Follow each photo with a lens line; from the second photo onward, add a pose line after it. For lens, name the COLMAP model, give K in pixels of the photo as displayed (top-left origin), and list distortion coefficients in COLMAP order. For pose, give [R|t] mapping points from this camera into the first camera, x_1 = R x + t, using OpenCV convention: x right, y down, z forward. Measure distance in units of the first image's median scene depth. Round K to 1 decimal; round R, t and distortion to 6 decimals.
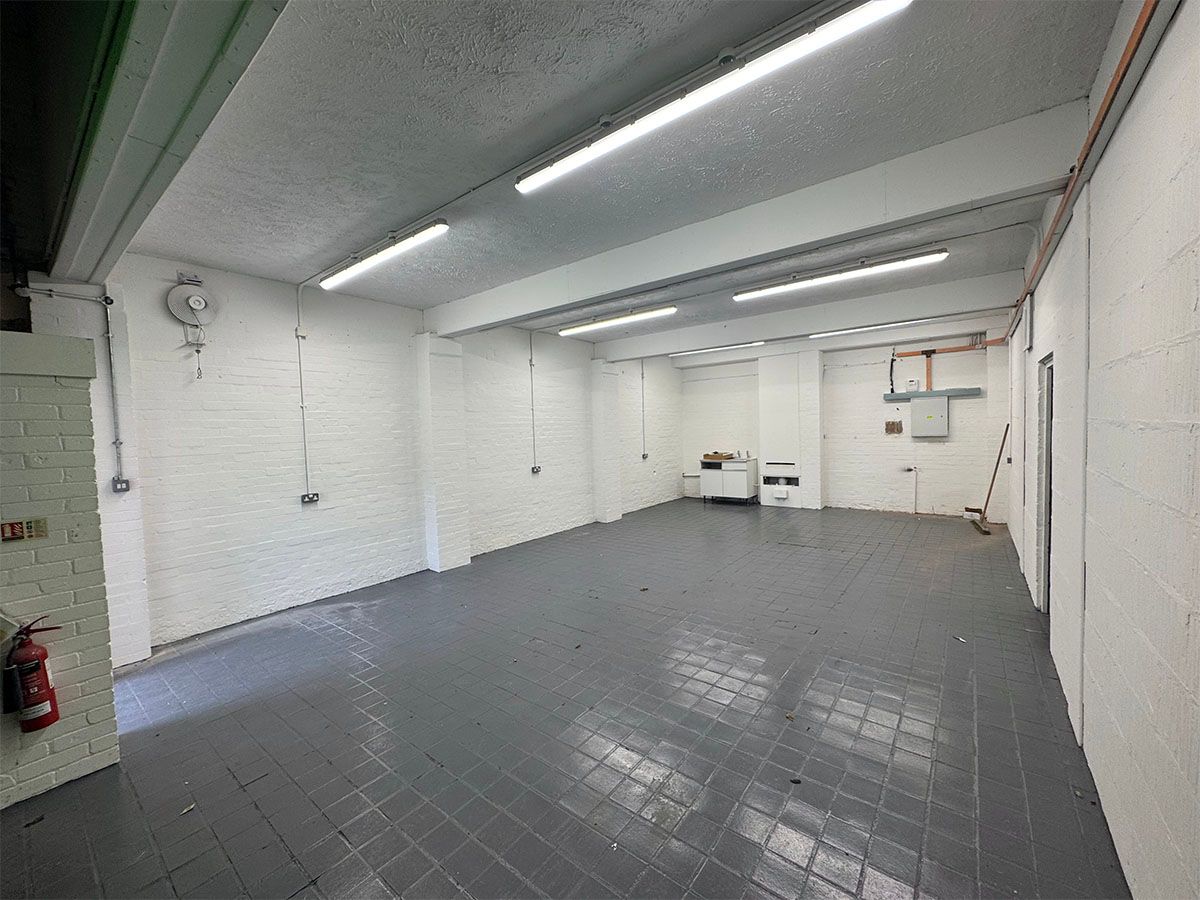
lens RADIAL K [[478.6, 0, 600.0], [0, 478.6, 450.0], [0, 0, 1]] dist [-0.001353, -0.000057]
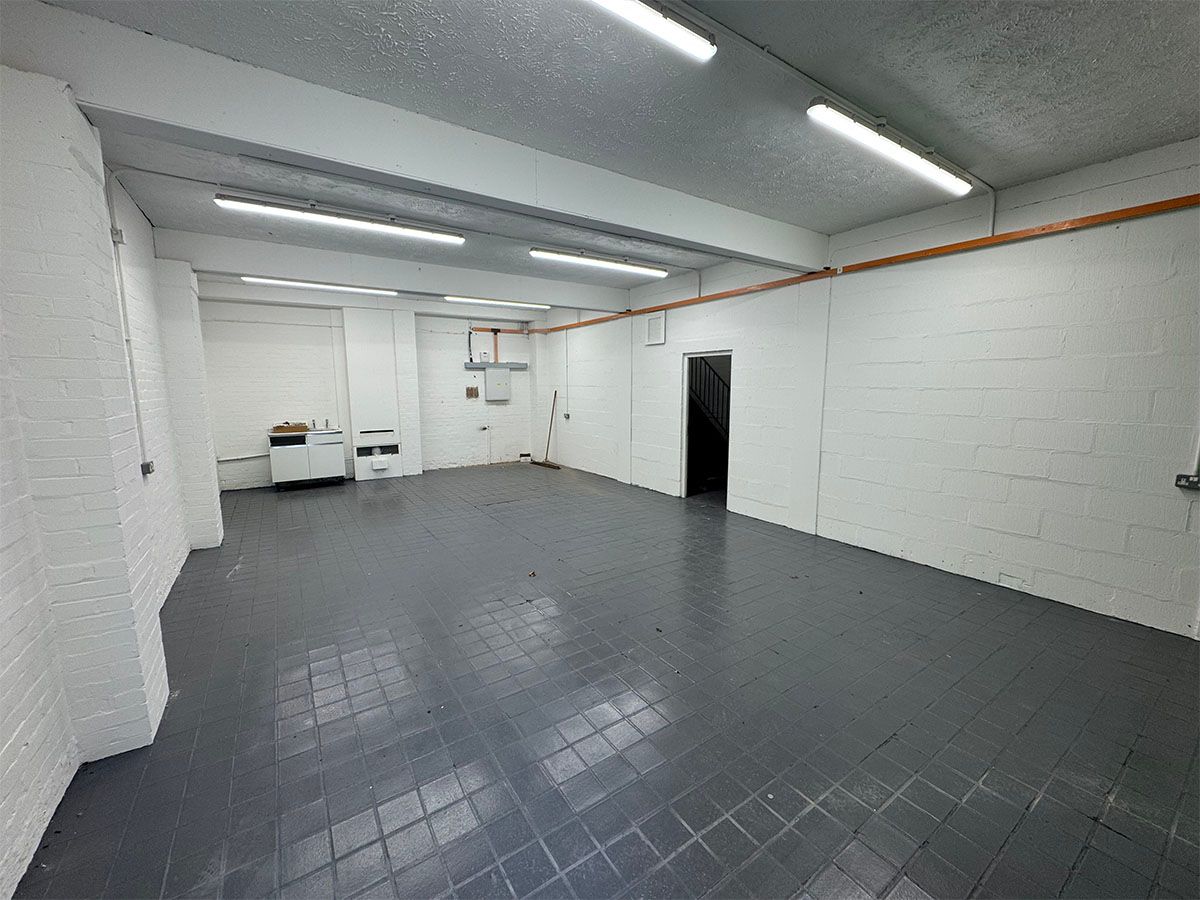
lens RADIAL K [[478.6, 0, 600.0], [0, 478.6, 450.0], [0, 0, 1]] dist [-0.001353, -0.000057]
pose [[0.302364, -0.098468, 0.948093, -0.394255], [0.040552, 0.995078, 0.090415, -0.001317], [-0.952330, 0.011109, 0.304868, 0.359932]]
